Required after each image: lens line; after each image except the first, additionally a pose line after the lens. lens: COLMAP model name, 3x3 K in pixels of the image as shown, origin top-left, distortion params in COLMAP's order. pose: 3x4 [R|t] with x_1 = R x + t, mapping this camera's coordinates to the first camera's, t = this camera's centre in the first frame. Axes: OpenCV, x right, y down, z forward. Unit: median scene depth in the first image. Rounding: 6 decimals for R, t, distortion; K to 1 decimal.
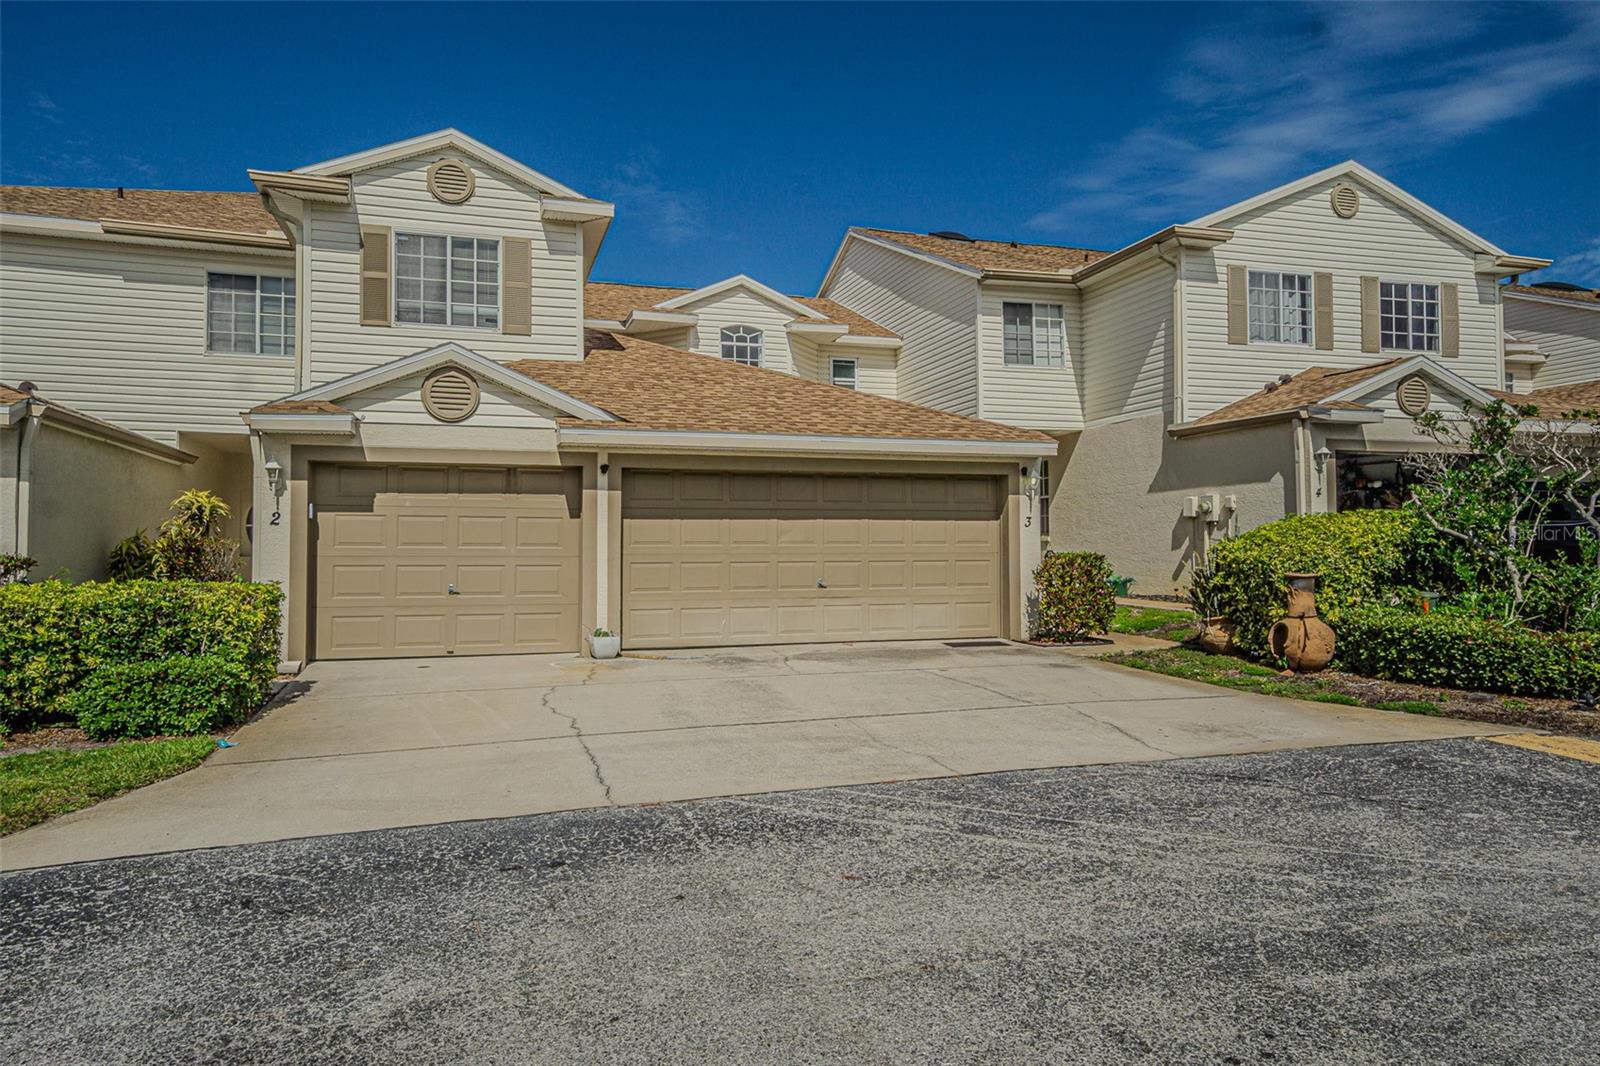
lens RADIAL K [[1017.5, 0, 797.0], [0, 1017.5, 515.0], [0, 0, 1]] dist [0.044690, 0.001413]
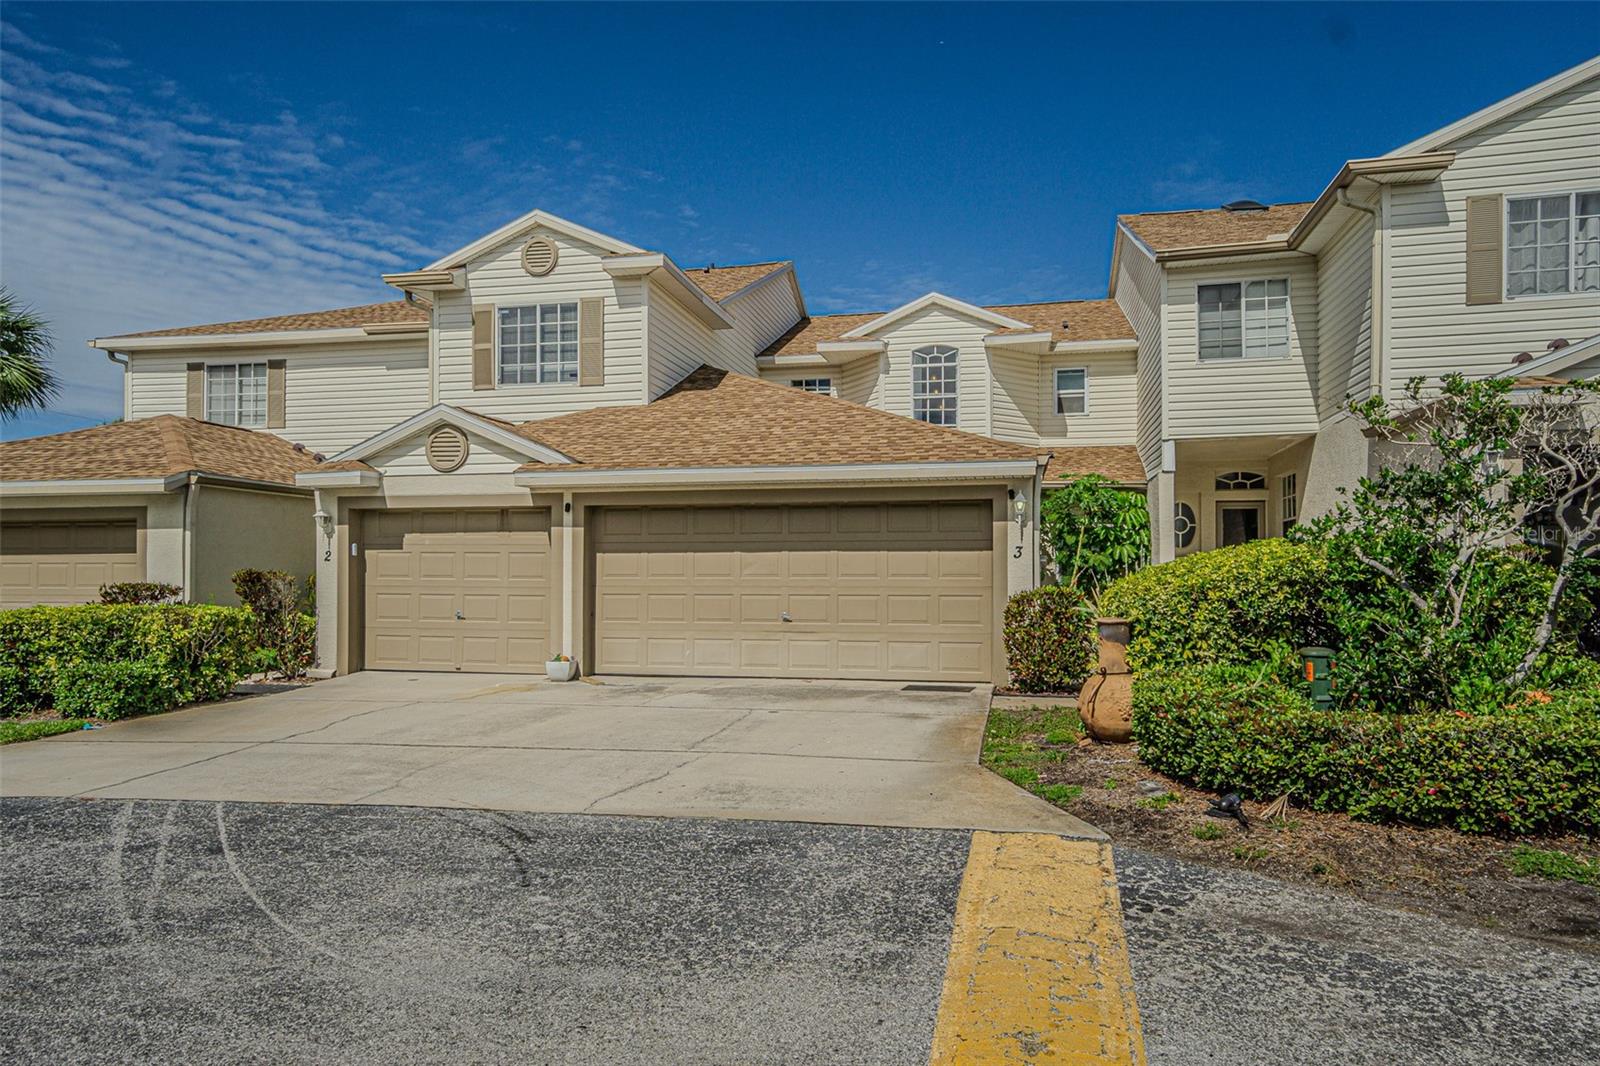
lens RADIAL K [[1036.7, 0, 804.9], [0, 1036.7, 561.8], [0, 0, 1]] dist [0.021430, 0.031776]
pose [[0.872448, -0.003241, -0.488696, 0.491620], [0.013858, 0.999740, 0.018109, -0.003433], [0.488511, -0.022571, 0.872266, 0.134355]]
